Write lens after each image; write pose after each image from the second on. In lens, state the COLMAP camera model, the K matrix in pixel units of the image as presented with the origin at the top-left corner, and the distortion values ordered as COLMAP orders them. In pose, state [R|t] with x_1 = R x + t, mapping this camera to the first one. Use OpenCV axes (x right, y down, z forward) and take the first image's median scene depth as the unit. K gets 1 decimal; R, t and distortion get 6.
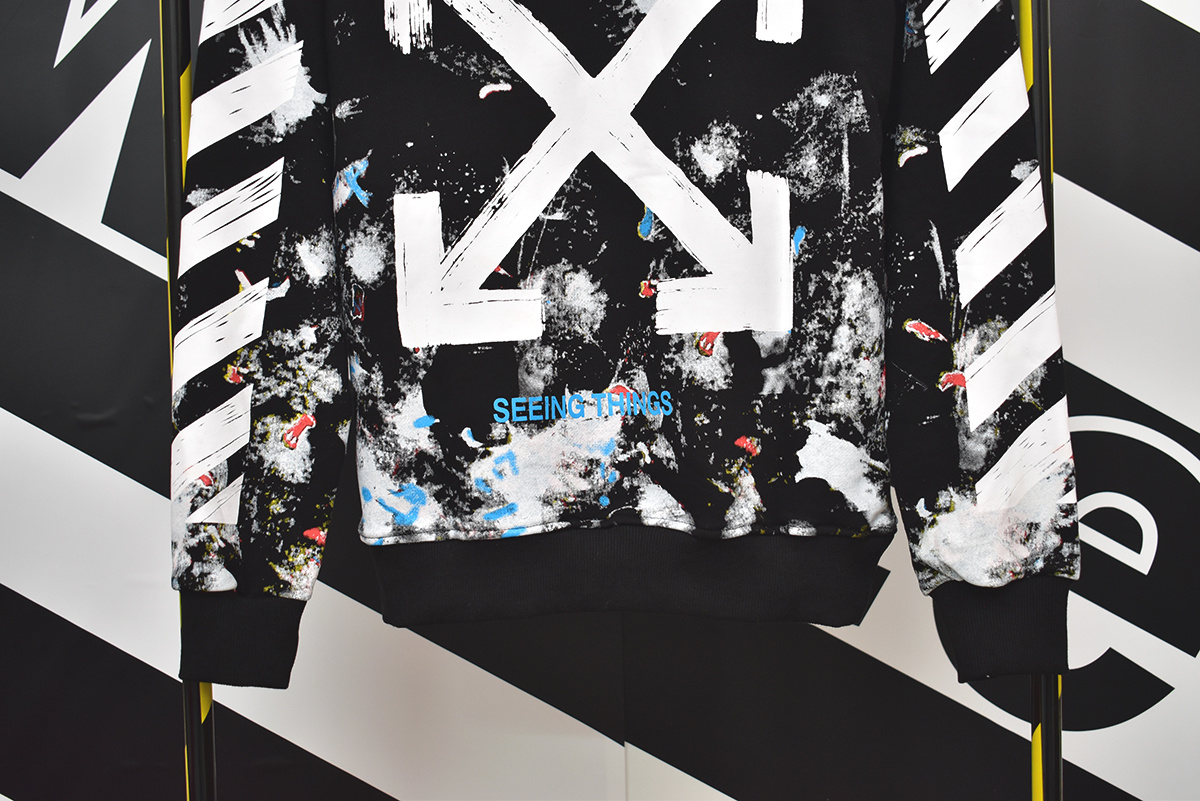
lens RADIAL K [[1527.3, 0, 600.0], [0, 1527.3, 400.5], [0, 0, 1]] dist [-0.052975, -0.045055]
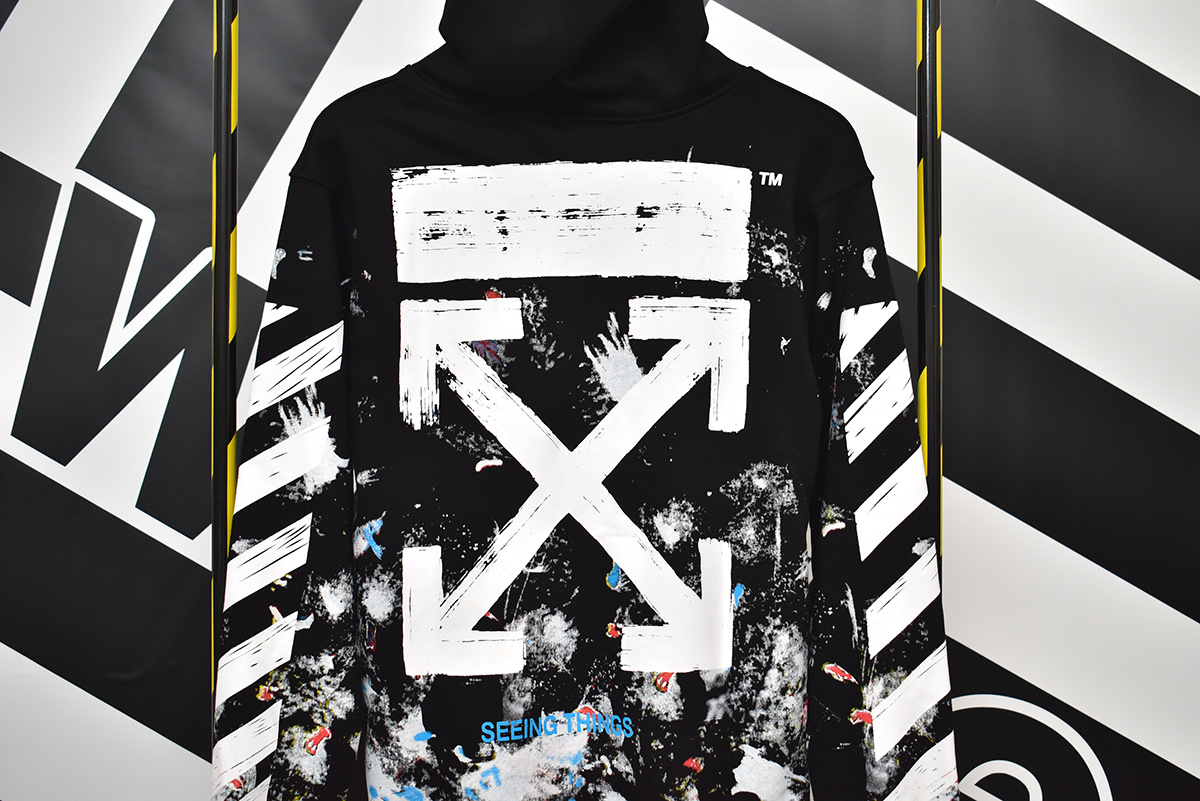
lens RADIAL K [[1527.3, 0, 600.0], [0, 1527.3, 400.5], [0, 0, 1]] dist [-0.052975, -0.045055]
pose [[0.998645, 0.025853, 0.045160, -0.038089], [-0.023676, 0.998562, -0.048103, -0.196731], [-0.046339, 0.046968, 0.997821, -0.211393]]
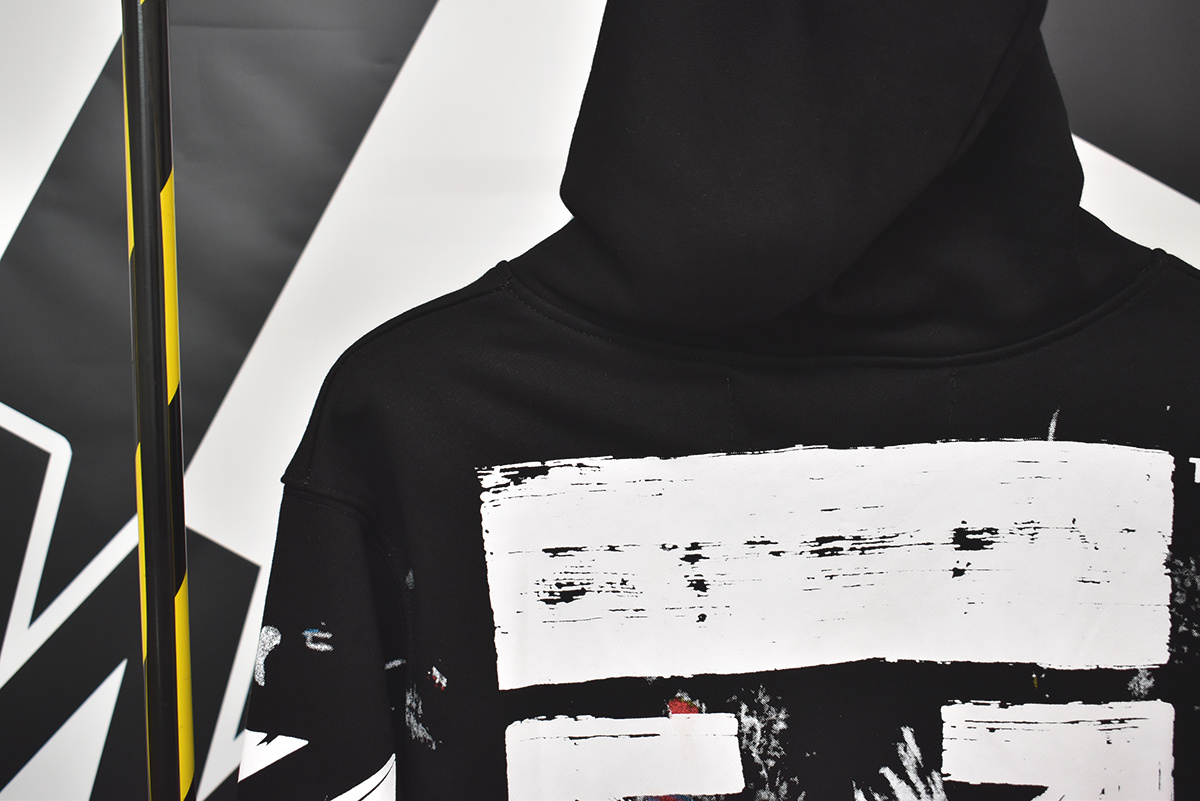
lens RADIAL K [[1527.3, 0, 600.0], [0, 1527.3, 400.5], [0, 0, 1]] dist [-0.052975, -0.045055]
pose [[0.999208, -0.004472, 0.039534, -0.128472], [0.005515, 0.999638, -0.026315, -0.446767], [-0.039402, 0.026512, 0.998872, 0.366347]]
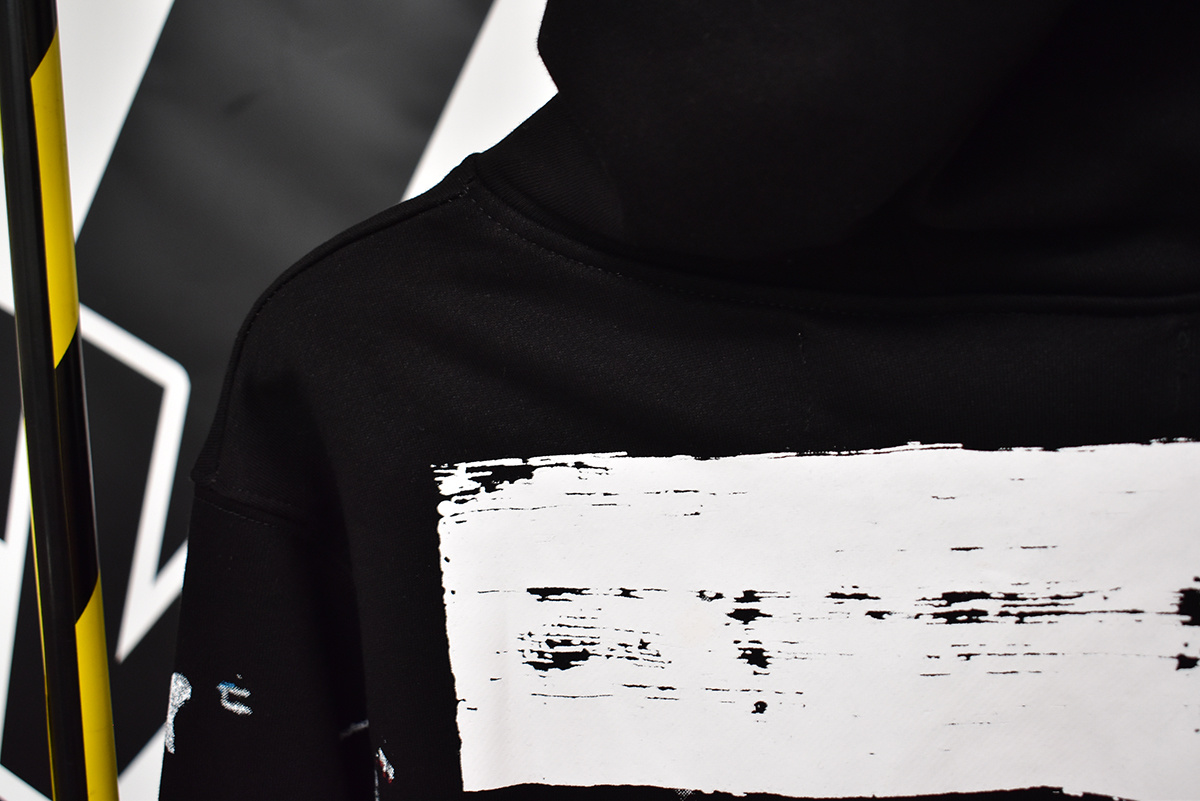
lens RADIAL K [[1527.3, 0, 600.0], [0, 1527.3, 400.5], [0, 0, 1]] dist [-0.052975, -0.045055]
pose [[0.965094, 0.003699, -0.261879, 0.002198], [0.012588, 0.998090, 0.060486, -0.479143], [0.261602, -0.061671, 0.963203, 0.602389]]
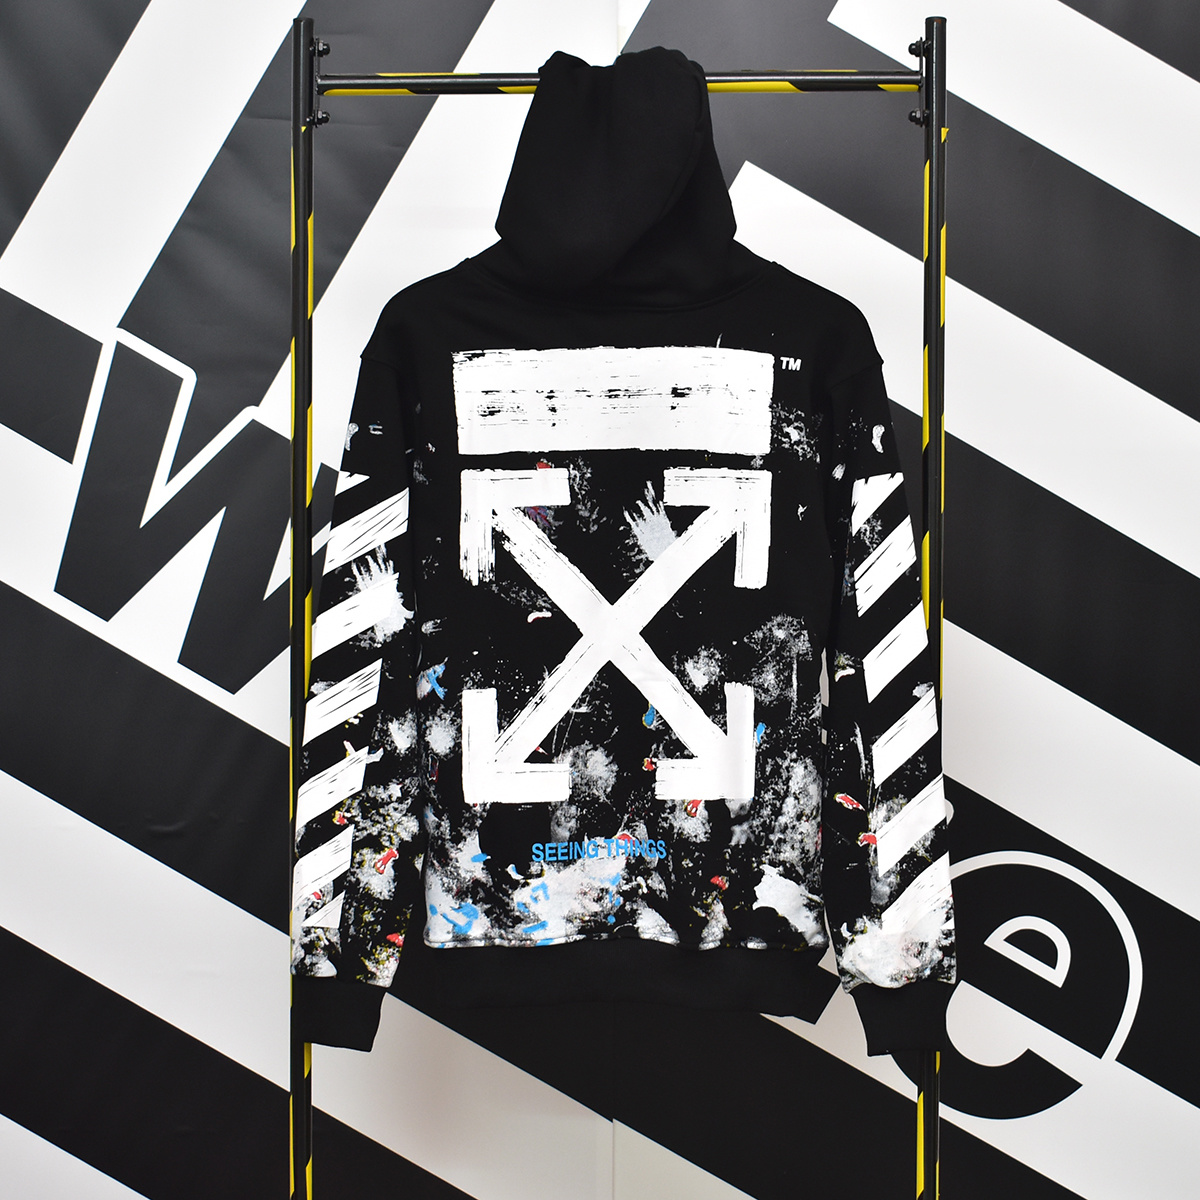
lens RADIAL K [[2653.0, 0, 601.1], [0, 2653.0, 577.1], [0, 0, 1]] dist [-0.157534, 0.521394]
pose [[0.998850, 0.029727, 0.037620, -0.104646], [-0.028196, 0.998778, -0.040595, -0.142852], [-0.038781, 0.039488, 0.998467, -1.360771]]
